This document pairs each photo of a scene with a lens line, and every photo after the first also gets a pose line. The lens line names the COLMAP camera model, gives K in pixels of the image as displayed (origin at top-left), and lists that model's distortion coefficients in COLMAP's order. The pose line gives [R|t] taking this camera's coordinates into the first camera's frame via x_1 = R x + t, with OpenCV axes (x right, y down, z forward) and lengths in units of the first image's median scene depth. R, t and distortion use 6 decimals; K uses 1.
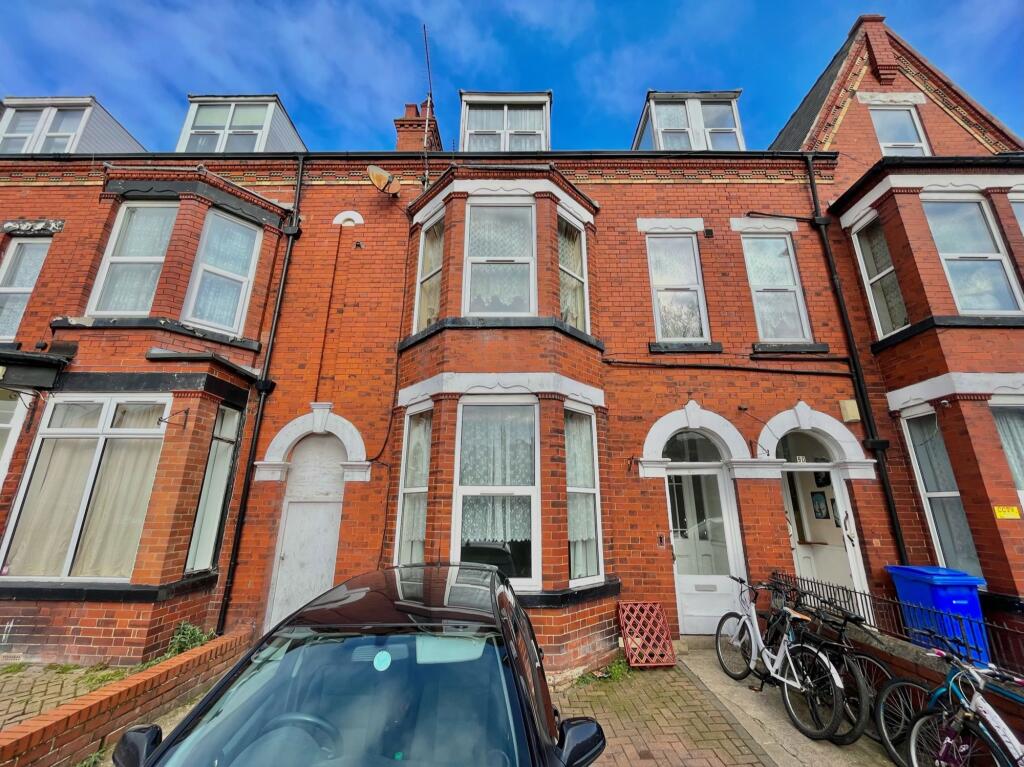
lens RADIAL K [[416.4, 0, 510.8], [0, 416.4, 383.4], [0, 0, 1]] dist [-0.000647, -0.000287]
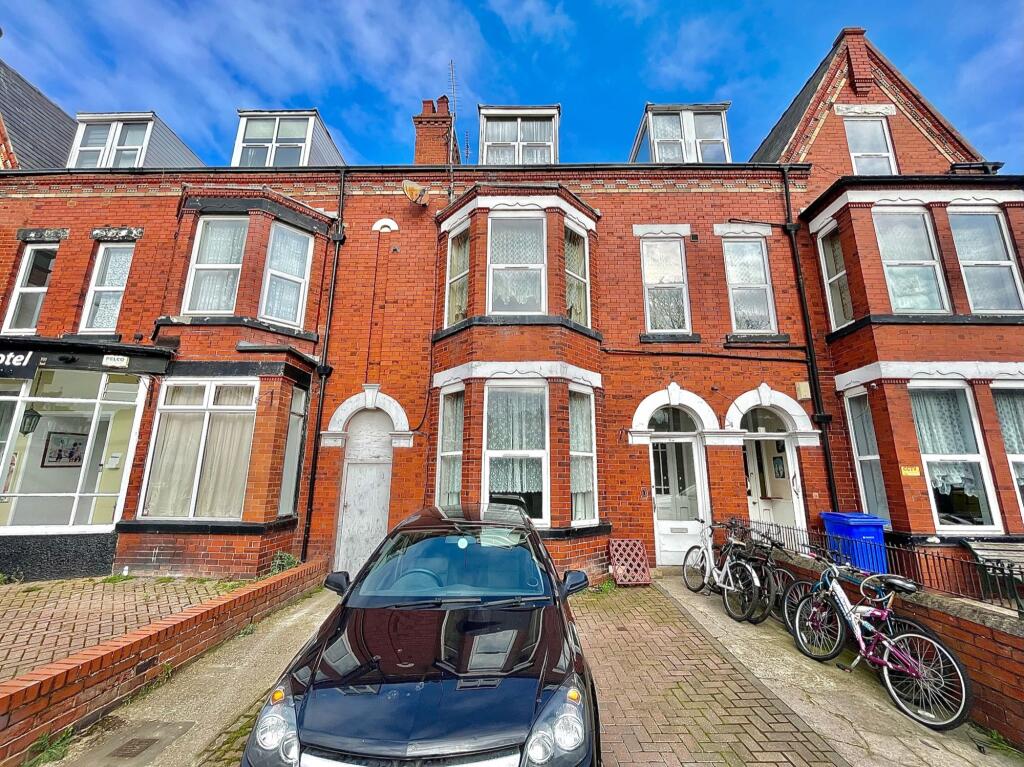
lens RADIAL K [[416.4, 0, 512.0], [0, 416.4, 383.8], [0, 0, 1]] dist [-0.000647, -0.000287]
pose [[0.999955, 0.000252, -0.009460, -0.027337], [0.000396, 0.997659, 0.068385, -0.038816], [0.009455, -0.068386, 0.997614, -0.225463]]
